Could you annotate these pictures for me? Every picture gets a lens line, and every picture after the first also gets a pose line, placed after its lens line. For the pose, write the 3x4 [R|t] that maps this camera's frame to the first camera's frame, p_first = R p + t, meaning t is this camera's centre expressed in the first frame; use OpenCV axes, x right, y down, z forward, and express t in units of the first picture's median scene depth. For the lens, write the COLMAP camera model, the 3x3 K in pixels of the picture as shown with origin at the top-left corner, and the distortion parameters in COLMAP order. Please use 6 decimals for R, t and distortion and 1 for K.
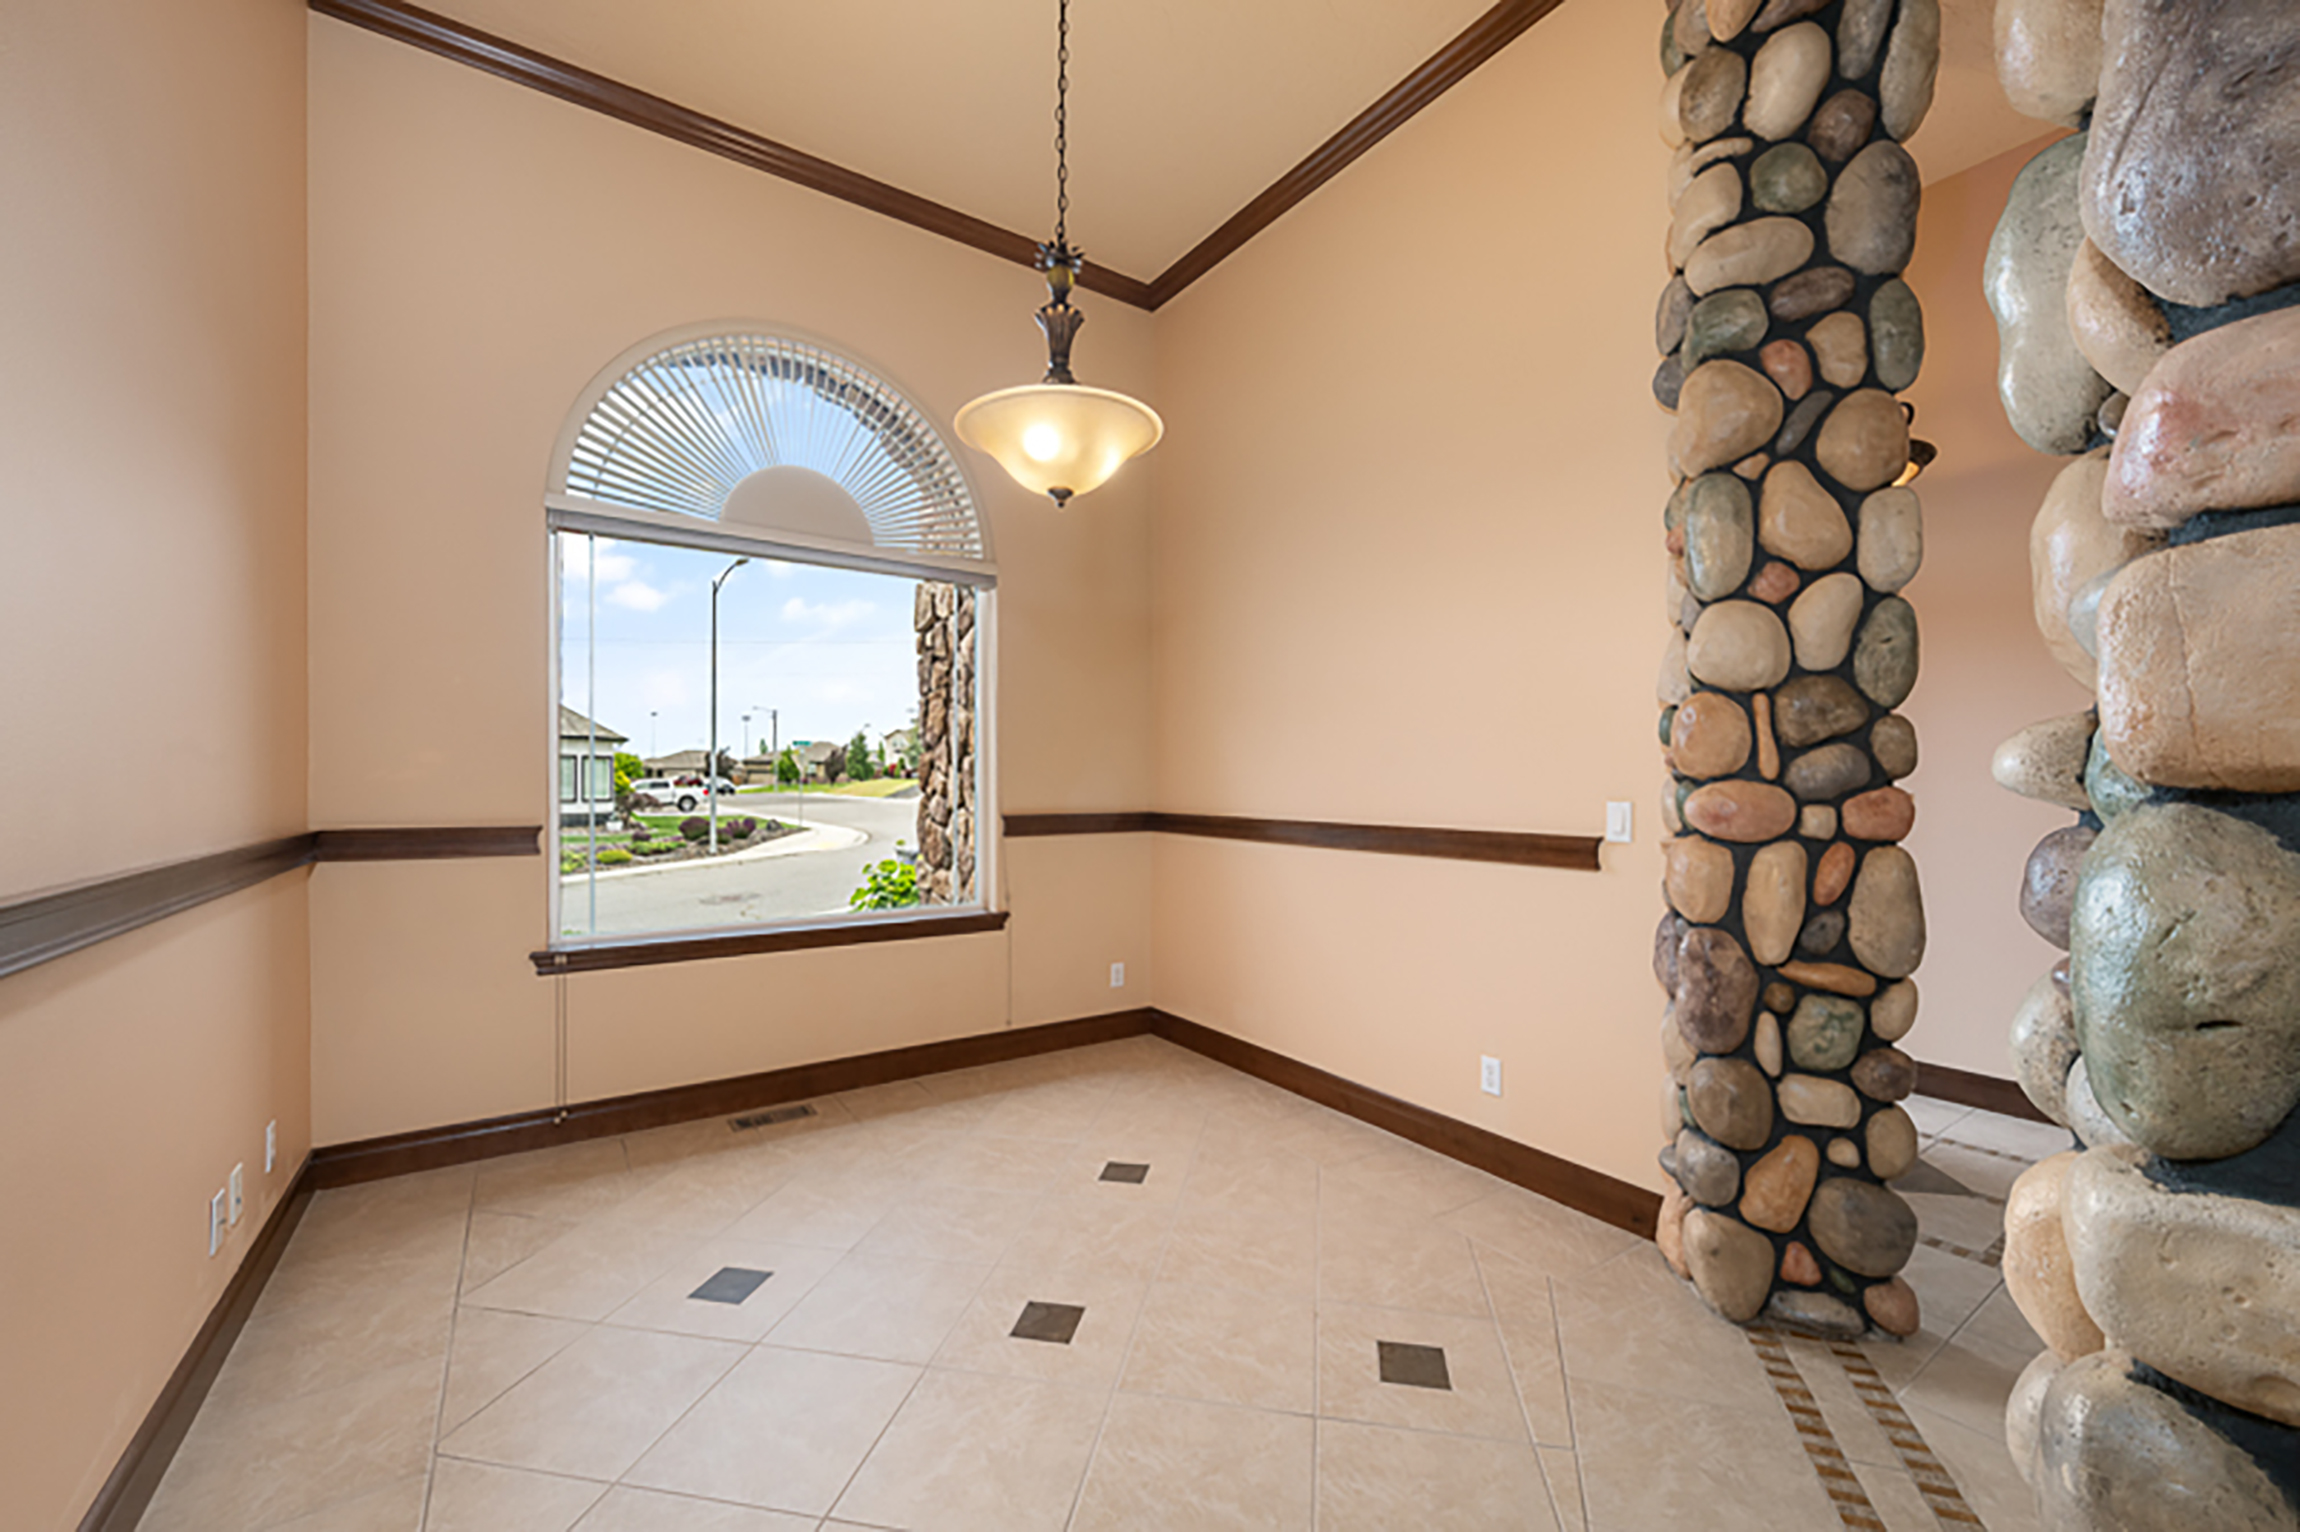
lens RADIAL K [[895.0, 0, 1154.5], [0, 895.0, 788.1], [0, 0, 1]] dist [0.000980, 0.000089]
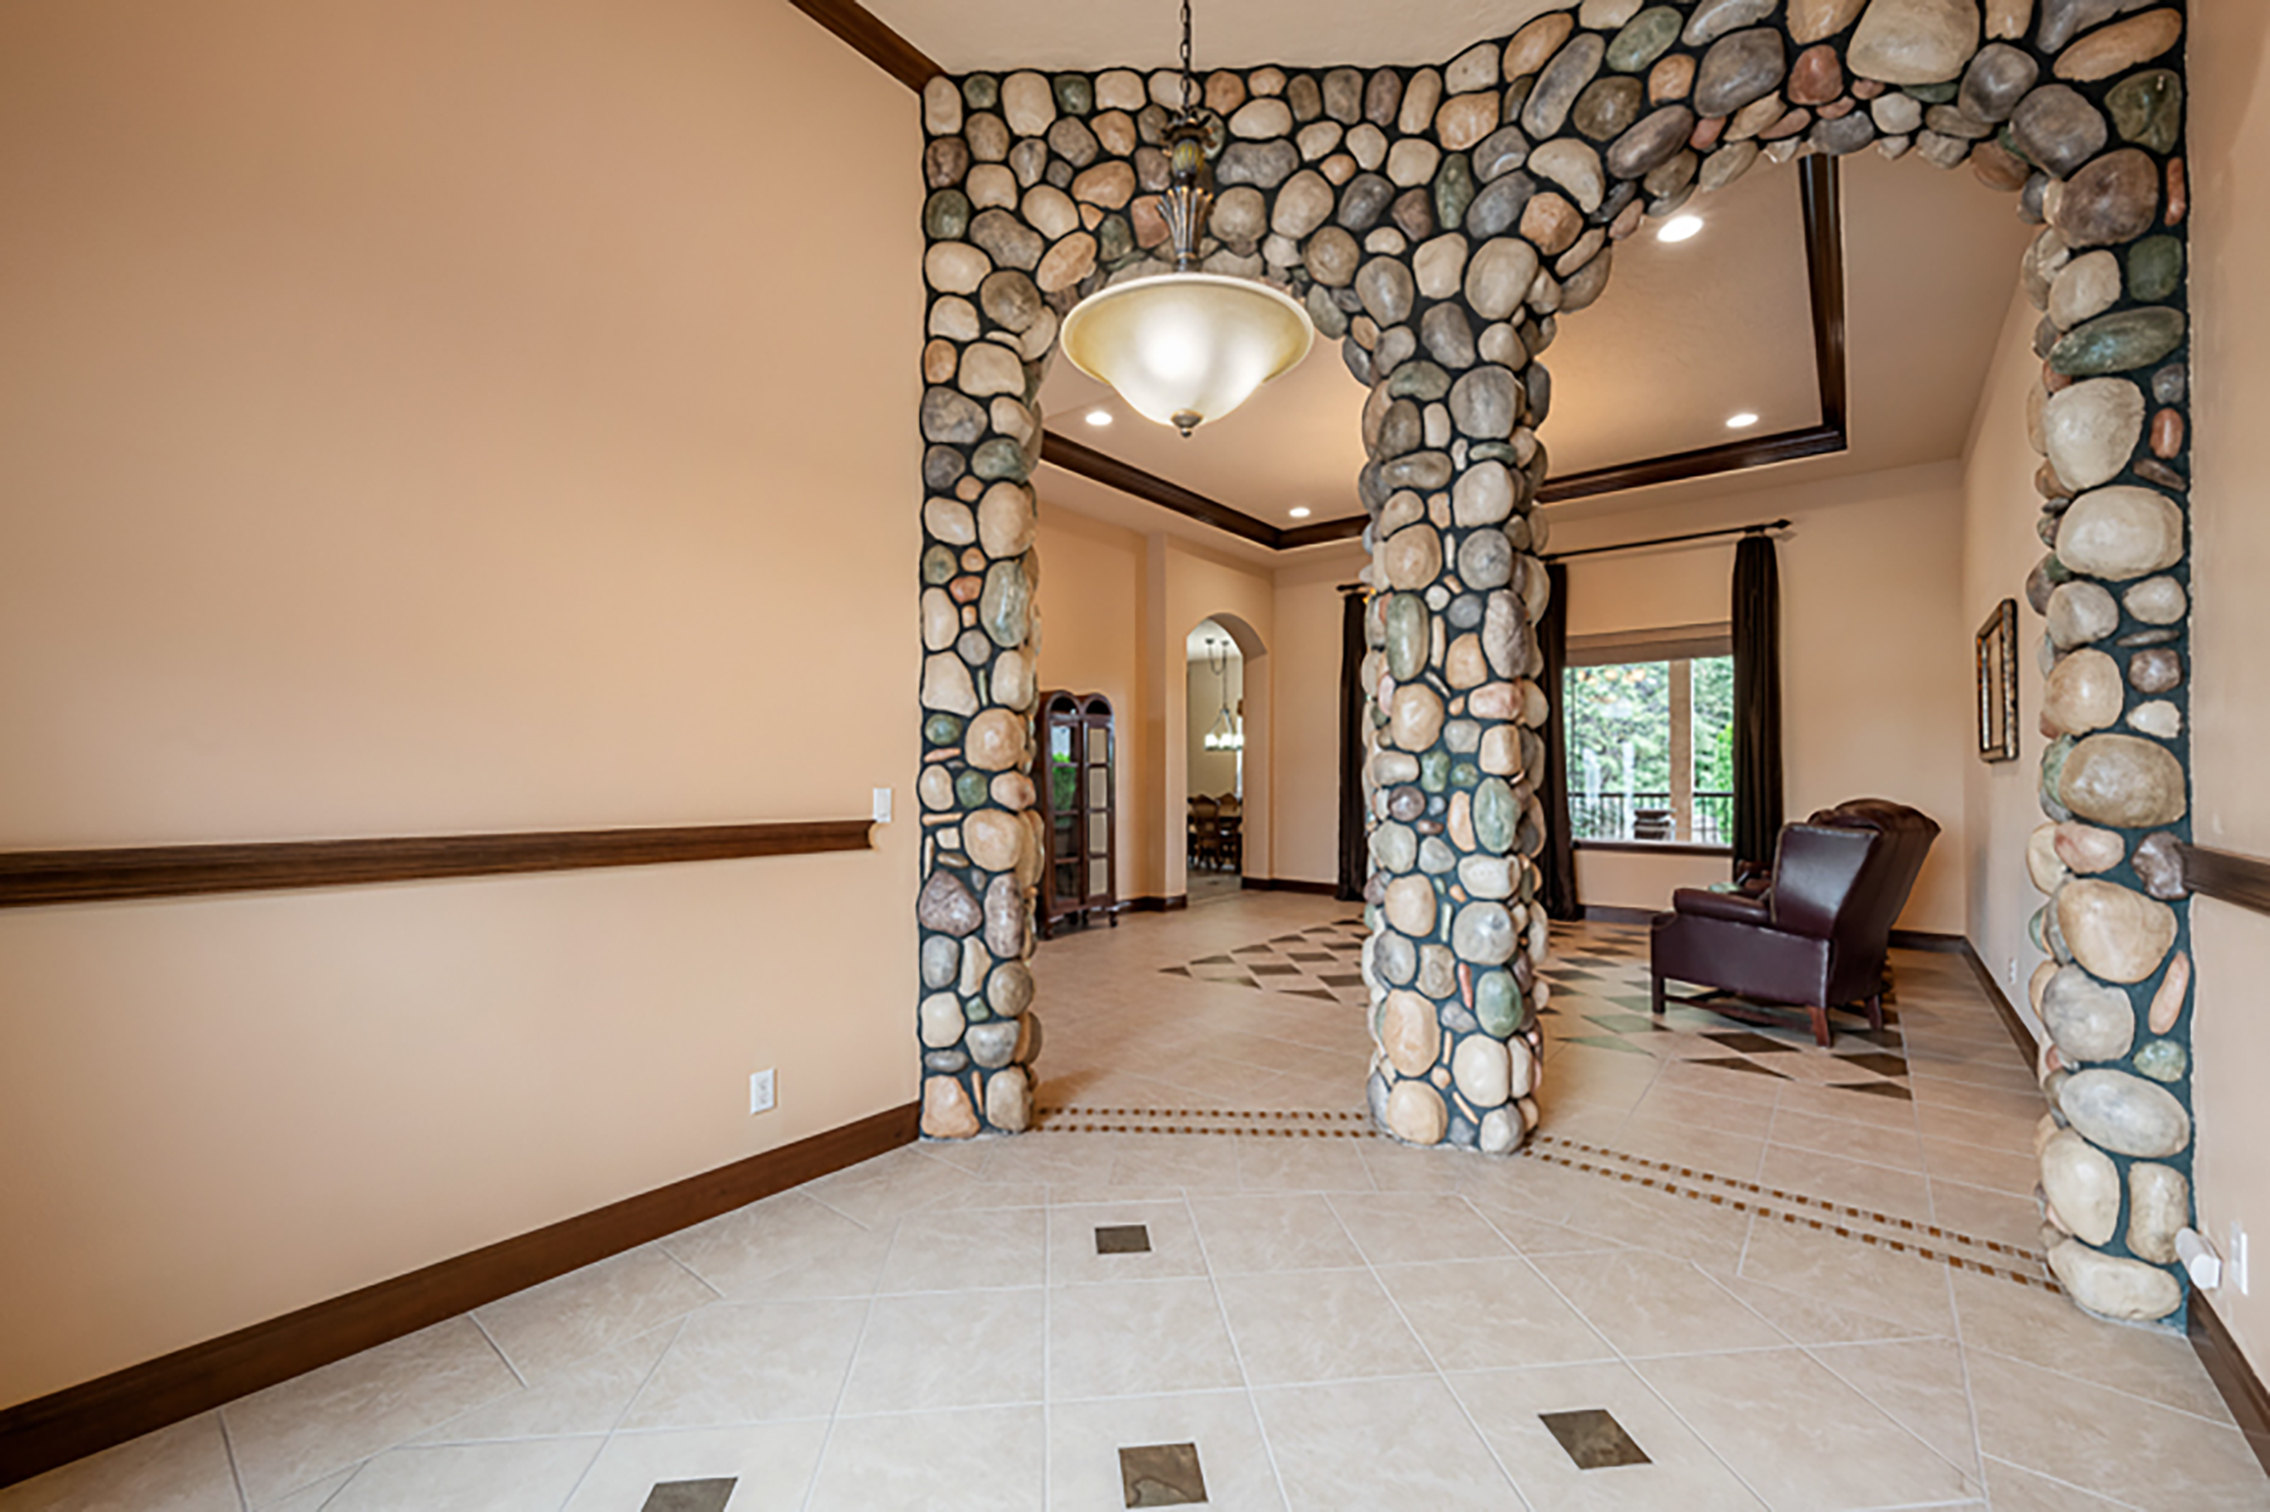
lens RADIAL K [[902.6, 0, 1134.8], [0, 902.6, 772.1], [0, 0, 1]] dist [-0.000628, -0.000157]
pose [[-0.281937, -0.001442, 0.959432, -0.828965], [0.000502, 0.999999, 0.001651, -0.009109], [-0.959433, 0.000947, -0.281936, 1.202136]]
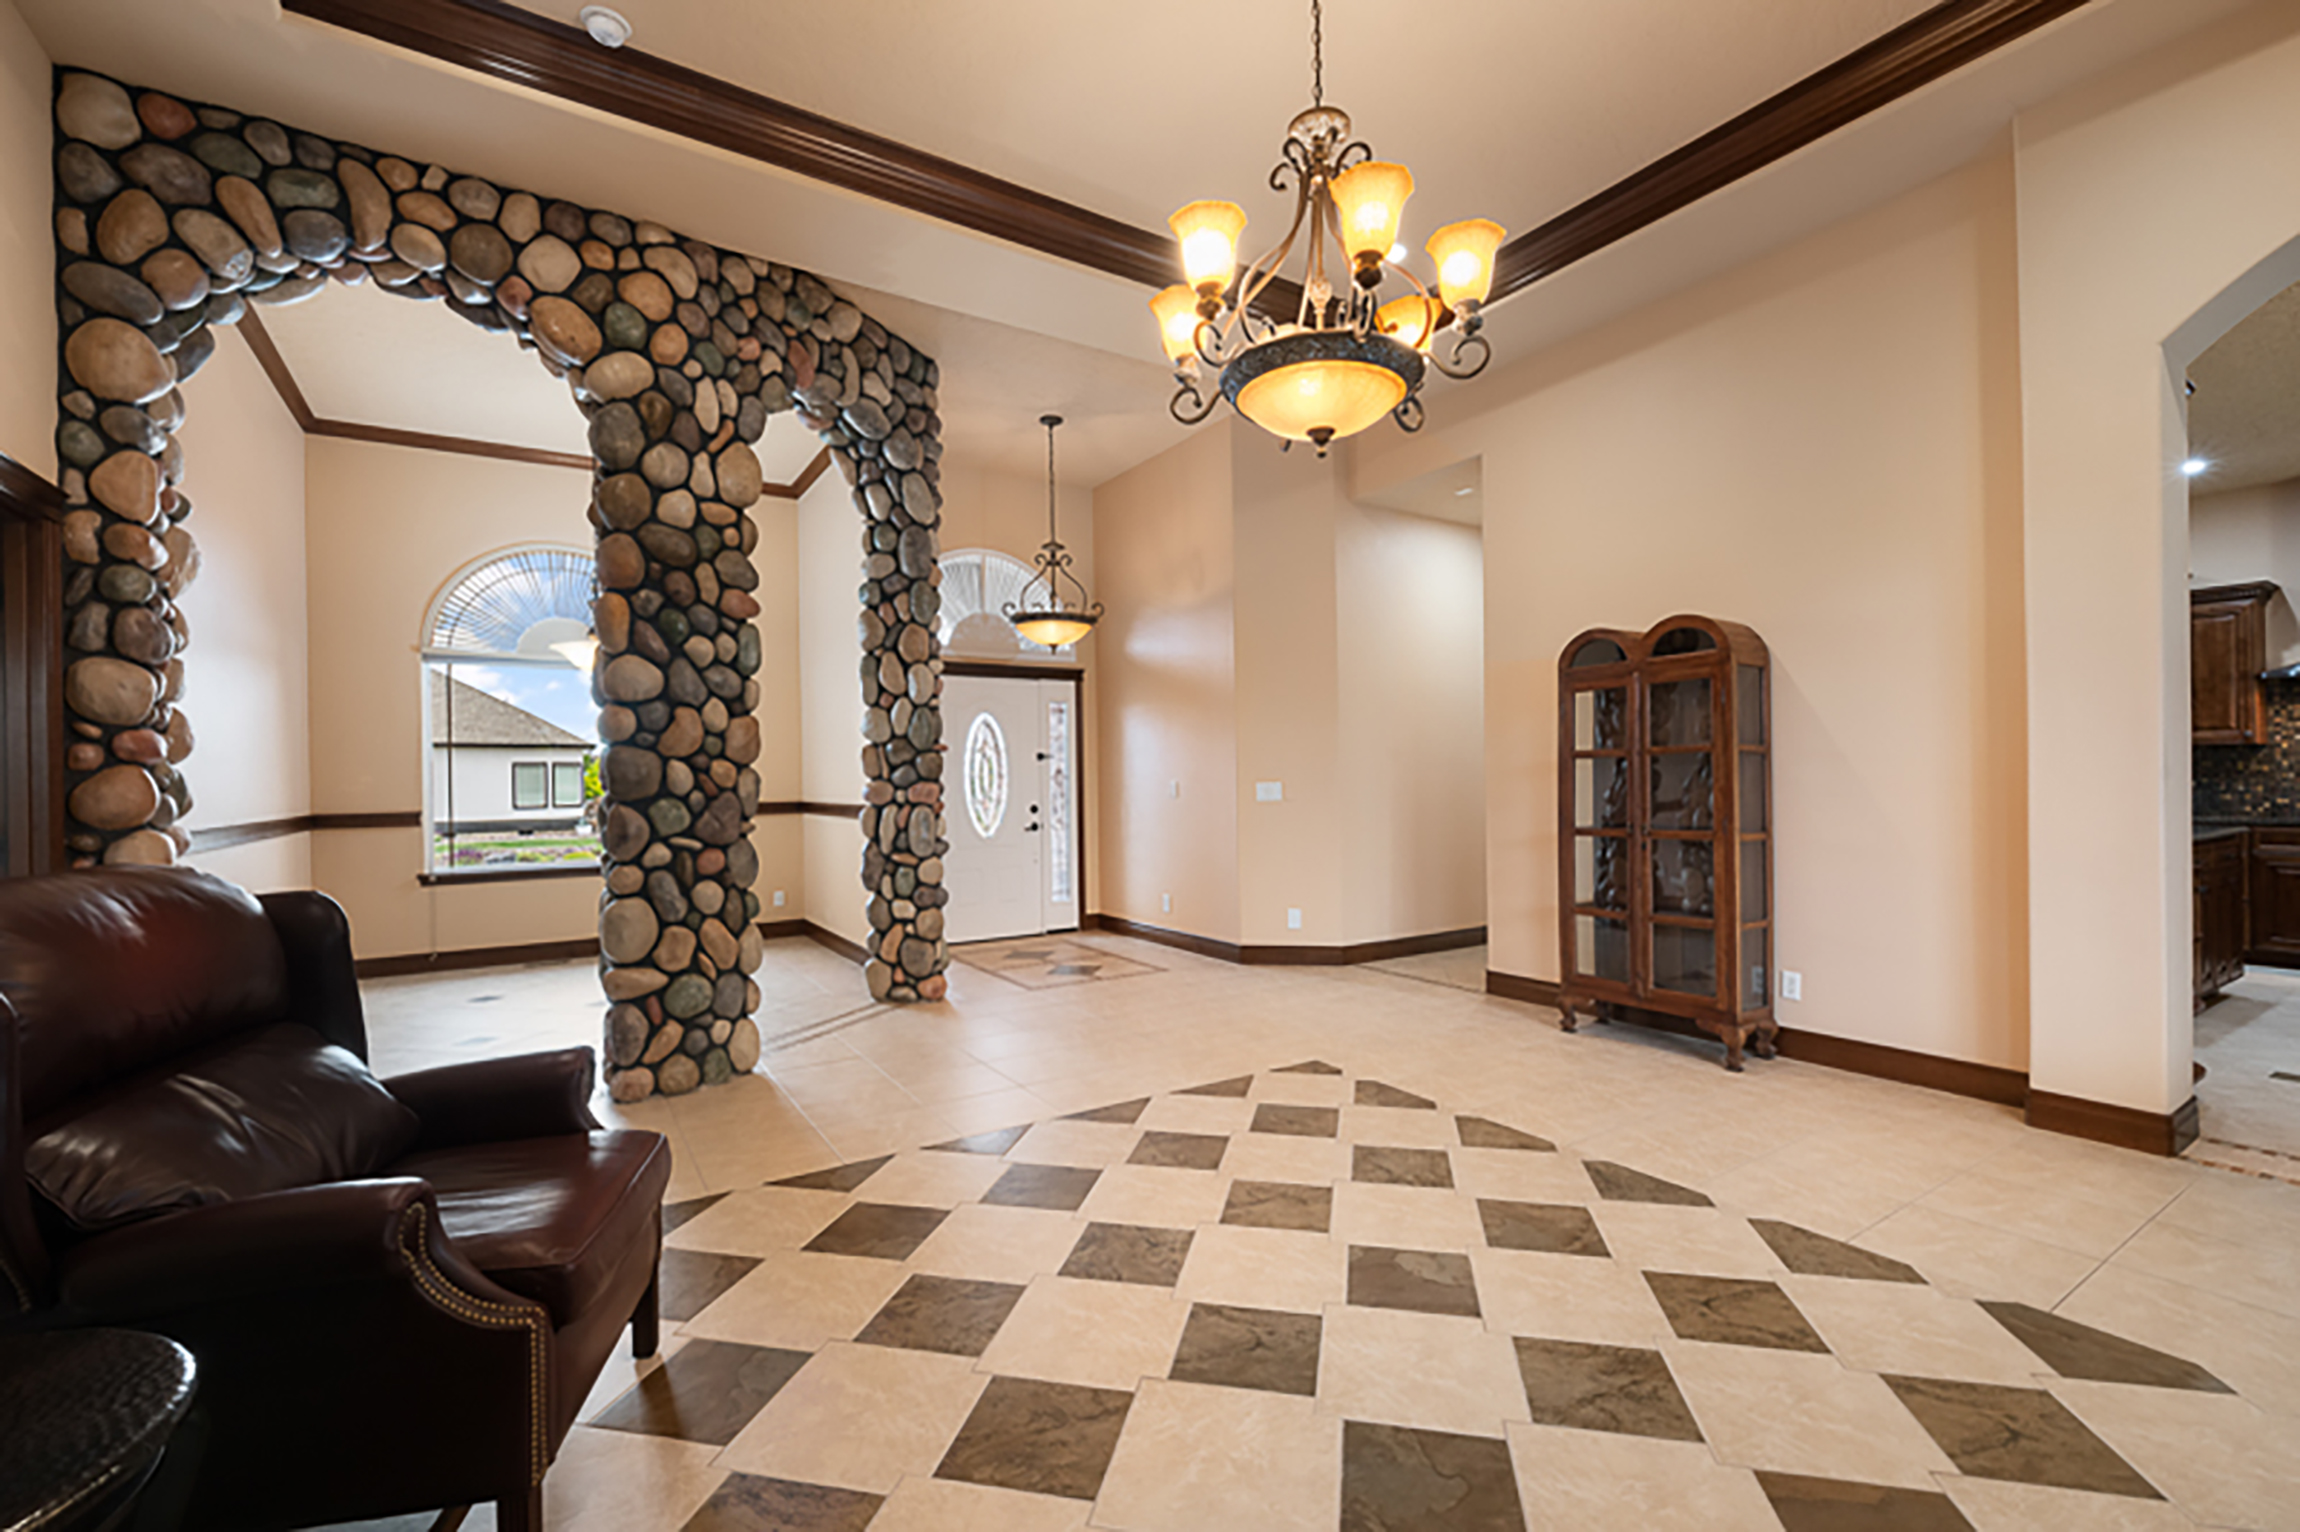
lens RADIAL K [[973.2, 0, 1157.8], [0, 973.2, 780.1], [0, 0, 1]] dist [-0.000352, -0.000188]
pose [[0.999415, -0.016782, -0.029811, 1.523573], [0.016650, 0.999850, -0.004675, 0.016912], [0.029885, 0.004176, 0.999545, -1.668854]]
